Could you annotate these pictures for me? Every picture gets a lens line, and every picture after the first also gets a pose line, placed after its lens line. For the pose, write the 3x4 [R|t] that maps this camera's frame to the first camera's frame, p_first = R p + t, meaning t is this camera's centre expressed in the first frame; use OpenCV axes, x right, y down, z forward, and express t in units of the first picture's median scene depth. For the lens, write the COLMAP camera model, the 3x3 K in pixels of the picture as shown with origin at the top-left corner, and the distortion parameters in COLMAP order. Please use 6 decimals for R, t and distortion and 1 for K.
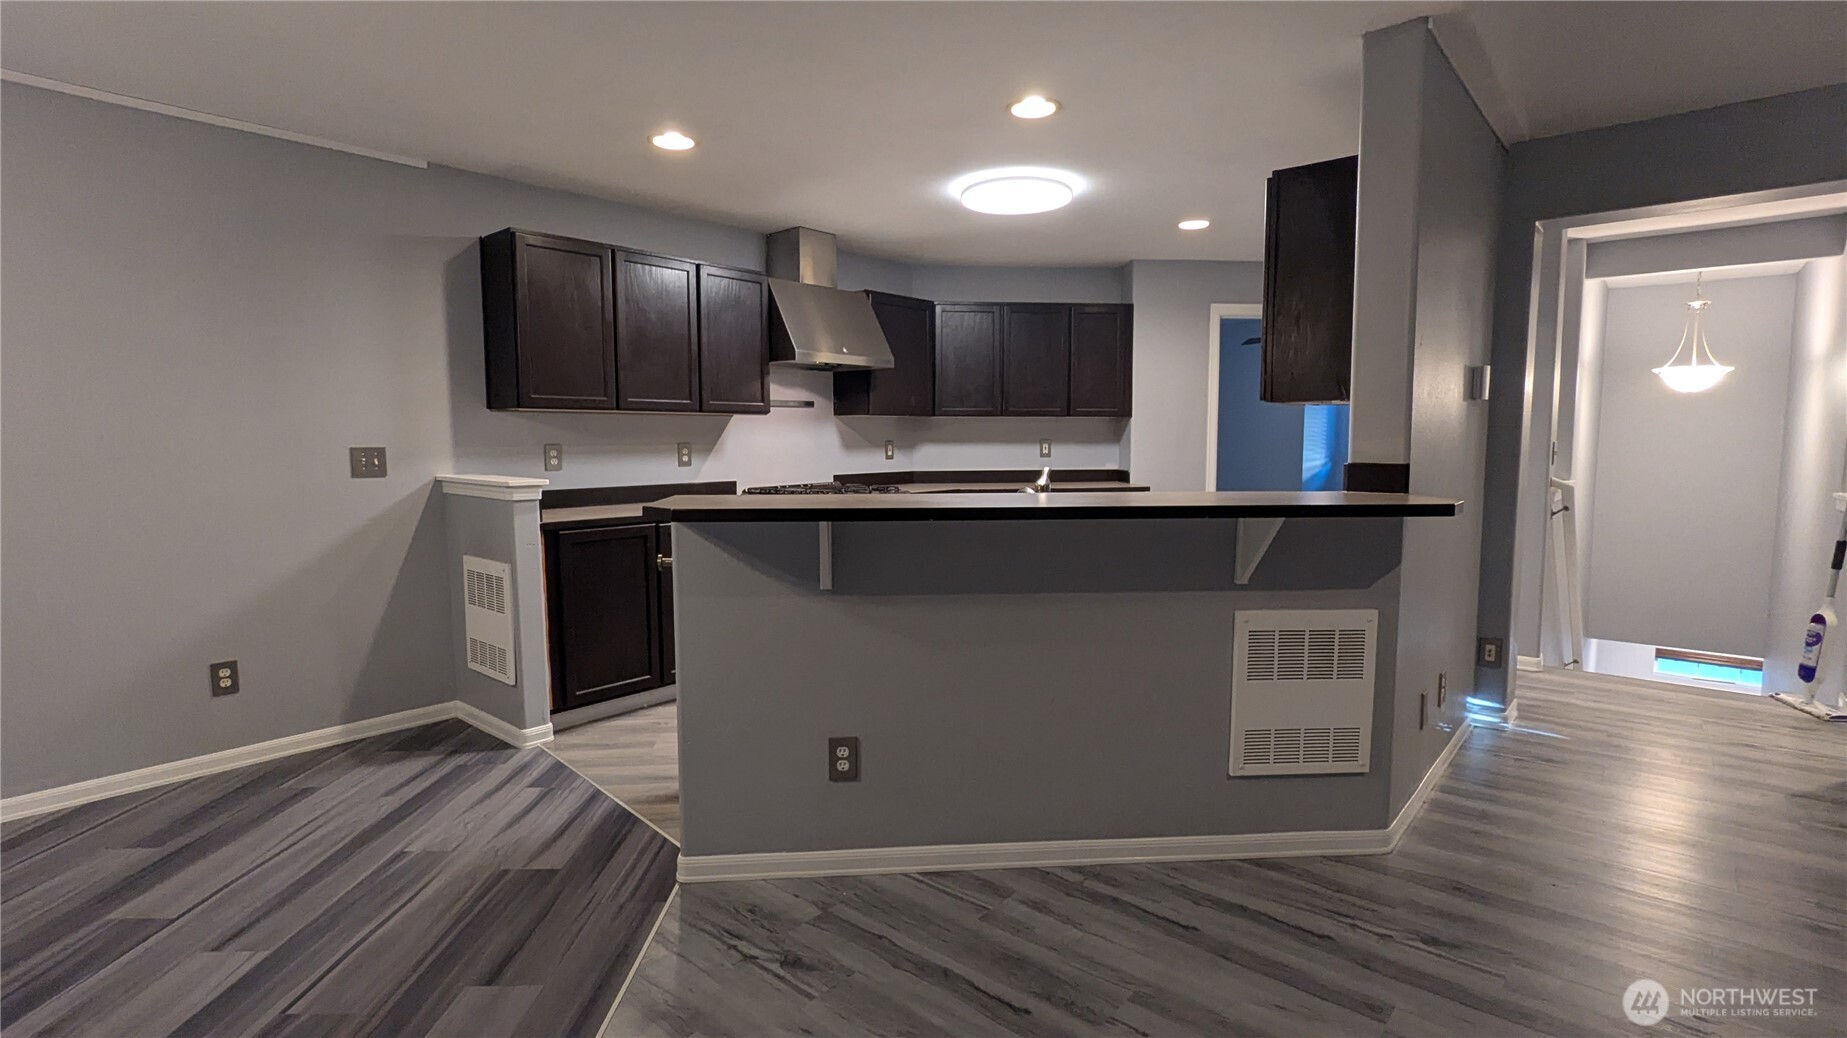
lens RADIAL K [[875.8, 0, 929.2], [0, 875.8, 519.7], [0, 0, 1]] dist [-0.005150, 0.002228]
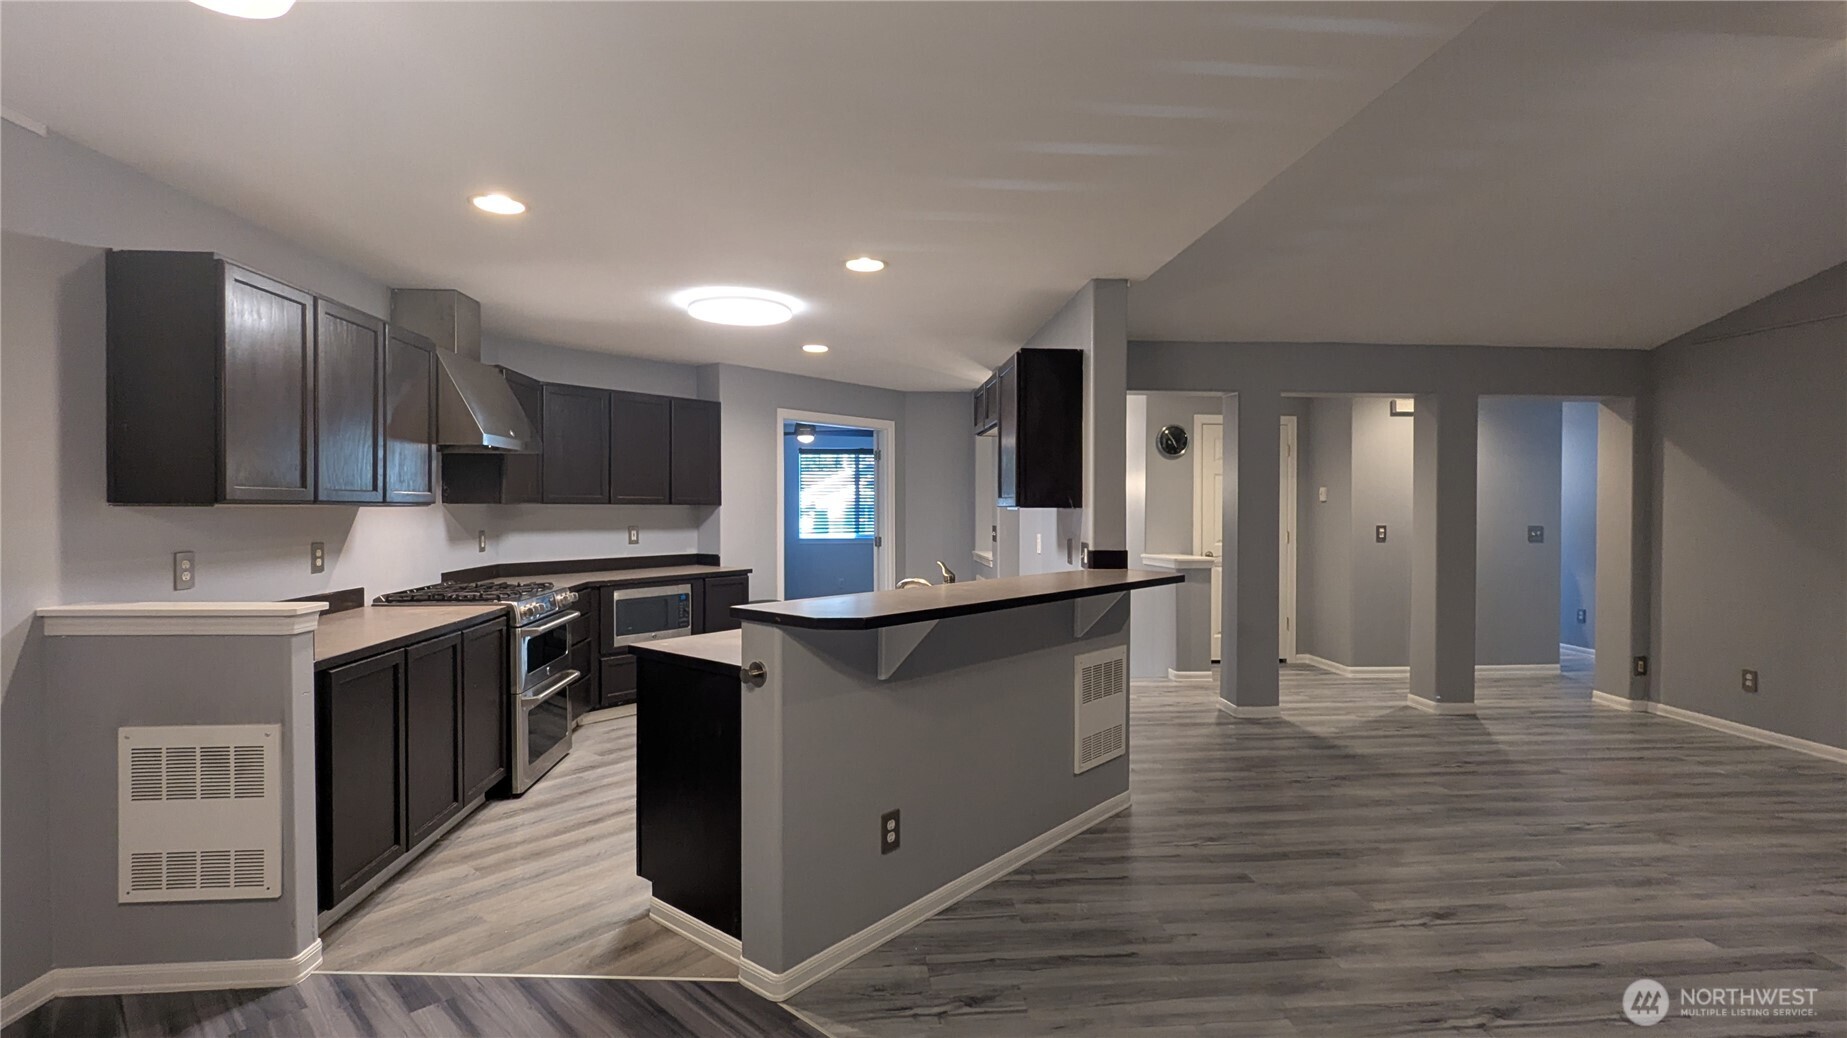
lens RADIAL K [[875.8, 0, 928.8], [0, 875.8, 516.6], [0, 0, 1]] dist [-0.005150, 0.002228]
pose [[0.698752, -0.005290, 0.715344, -0.651321], [0.065470, 0.996249, -0.056584, -0.045516], [-0.712361, 0.086372, 0.696478, 0.114582]]
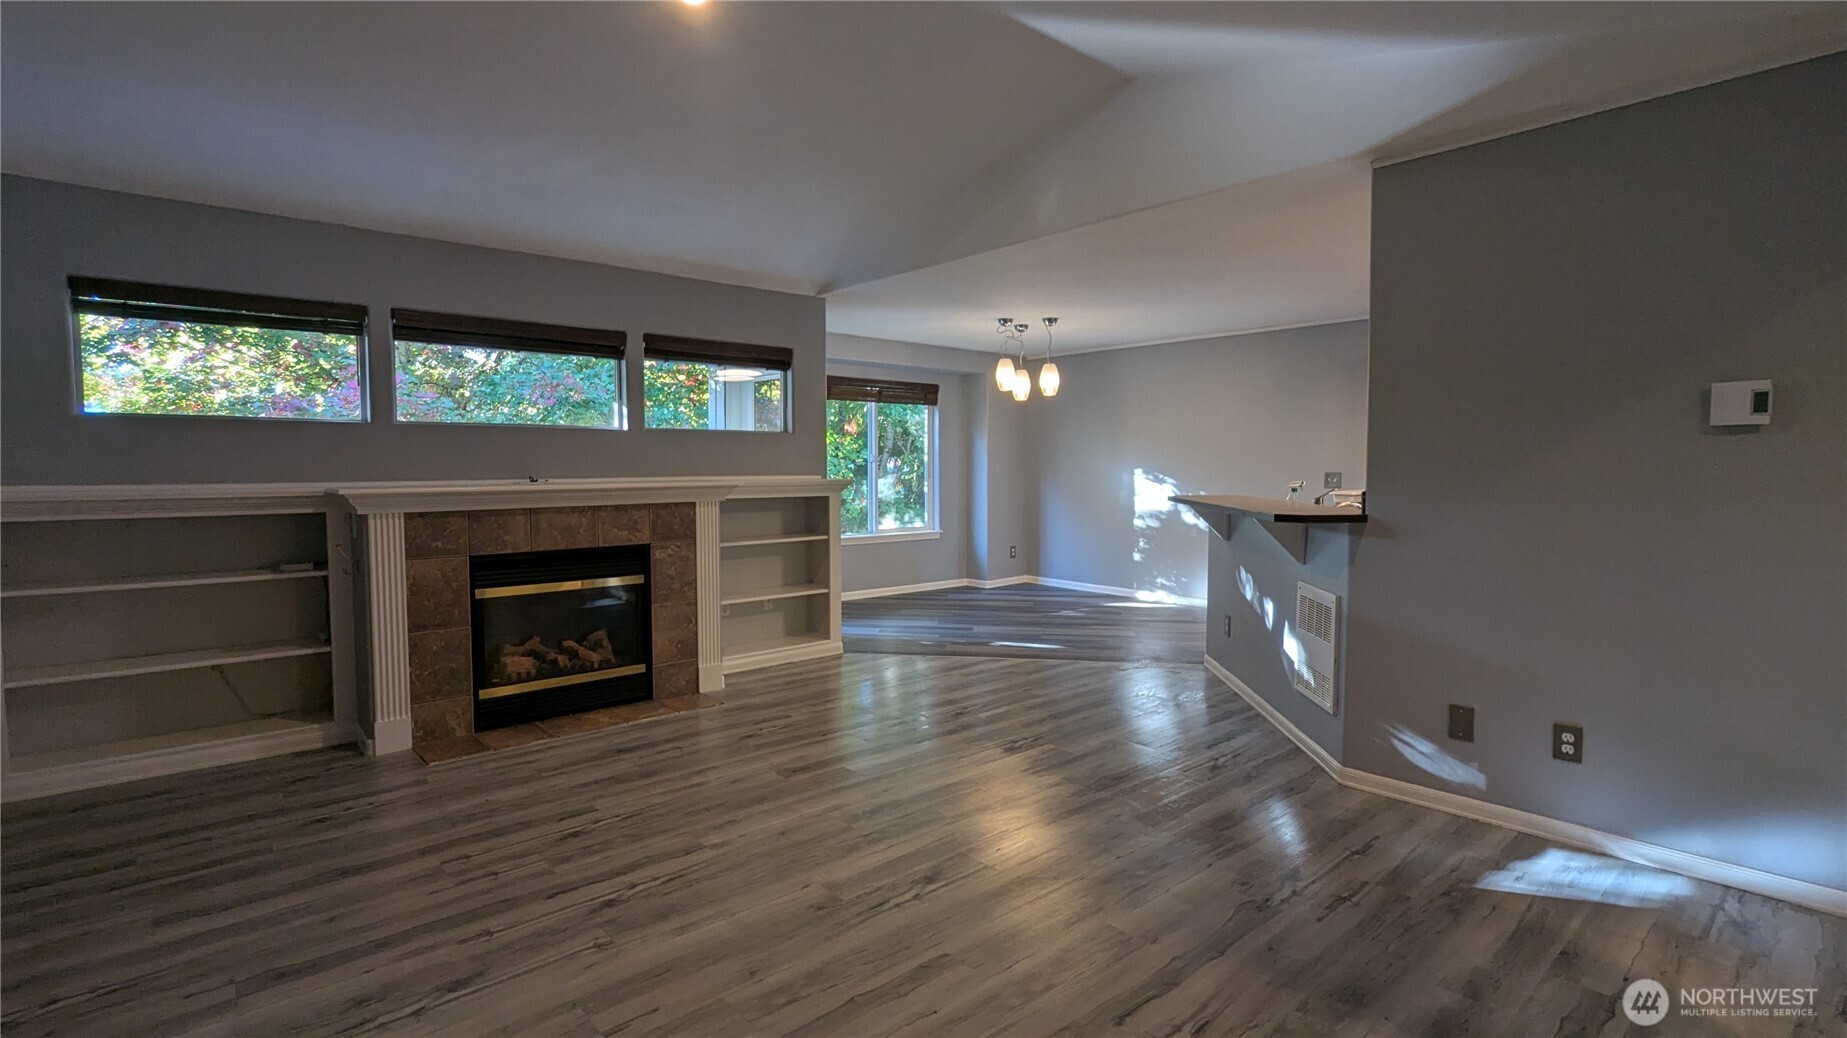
lens RADIAL K [[875.8, 0, 933.3], [0, 875.8, 516.4], [0, 0, 1]] dist [-0.005150, 0.002228]
pose [[-0.126625, 0.058680, -0.990214, 1.530474], [-0.092612, 0.993189, 0.070699, -0.047172], [0.987618, 0.100658, -0.120328, 0.406718]]
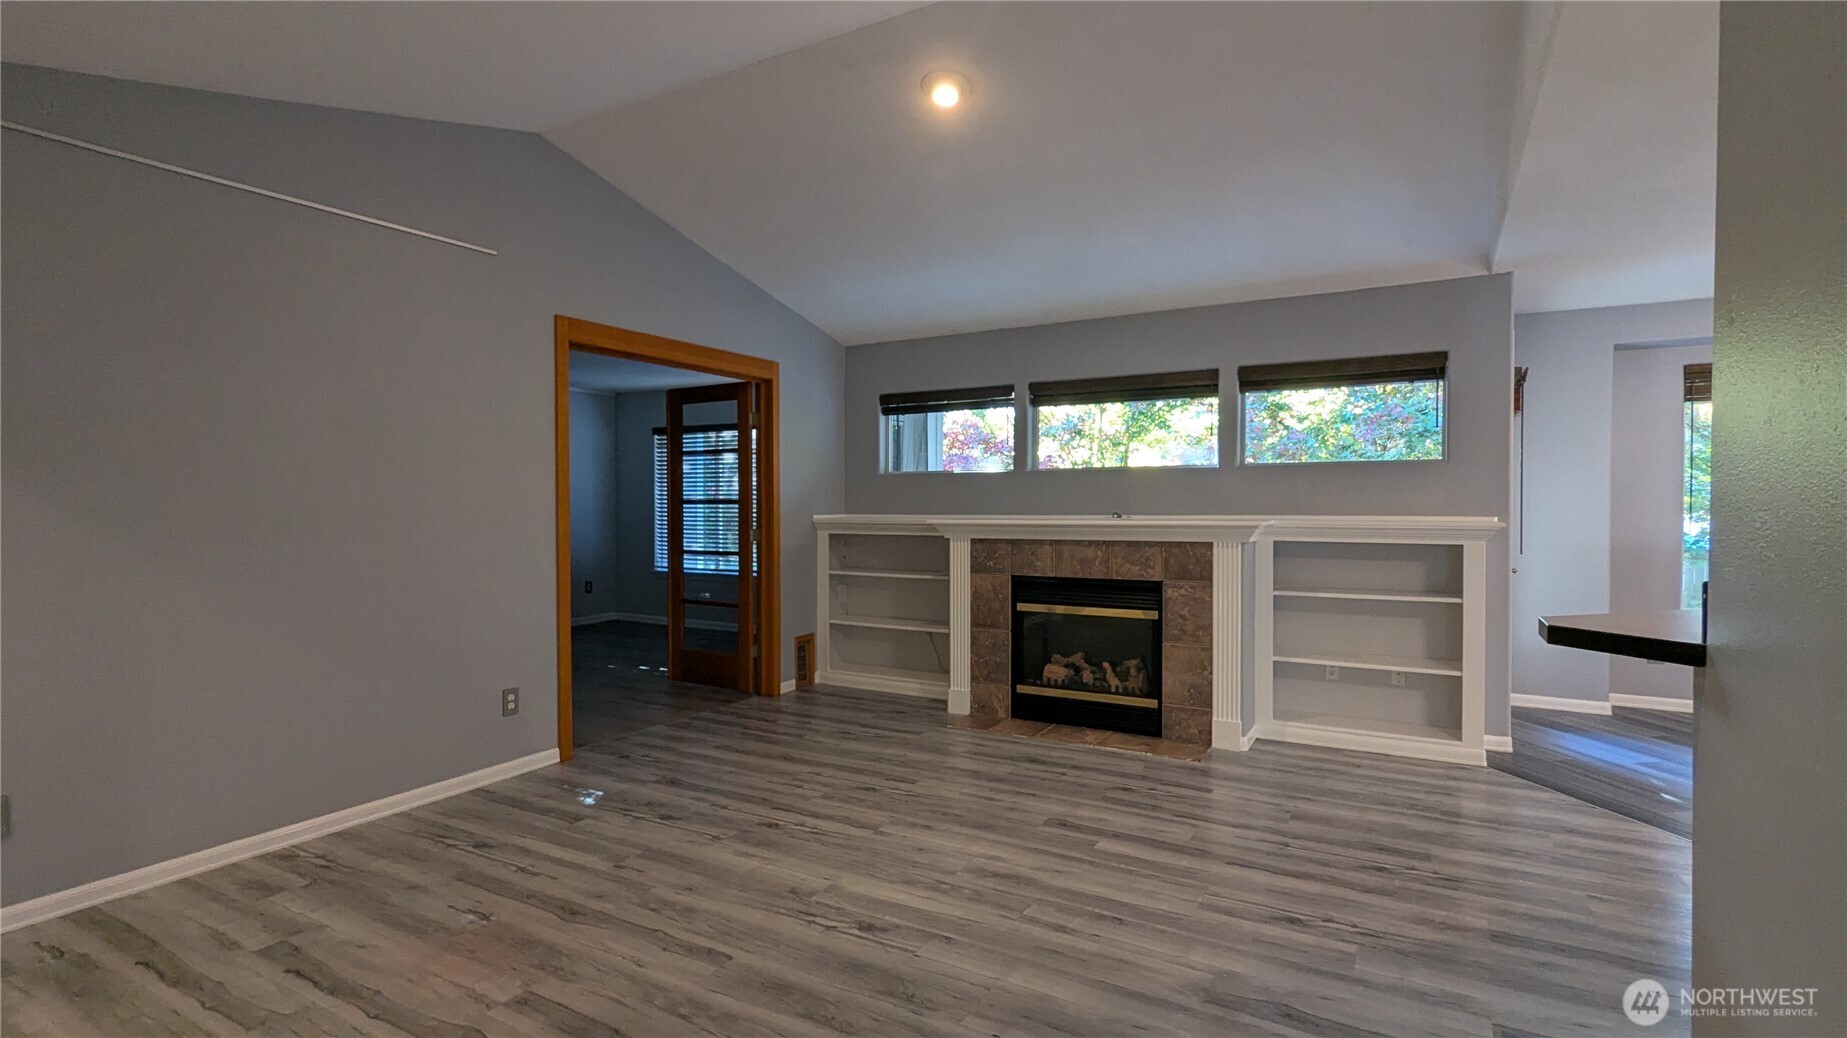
lens RADIAL K [[875.8, 0, 923.9], [0, 875.8, 520.8], [0, 0, 1]] dist [-0.005150, 0.002228]
pose [[-0.981410, 0.004980, -0.191858, 0.842155], [-0.017357, 0.993264, 0.114566, -0.113843], [0.191136, 0.115766, -0.974713, 1.084943]]
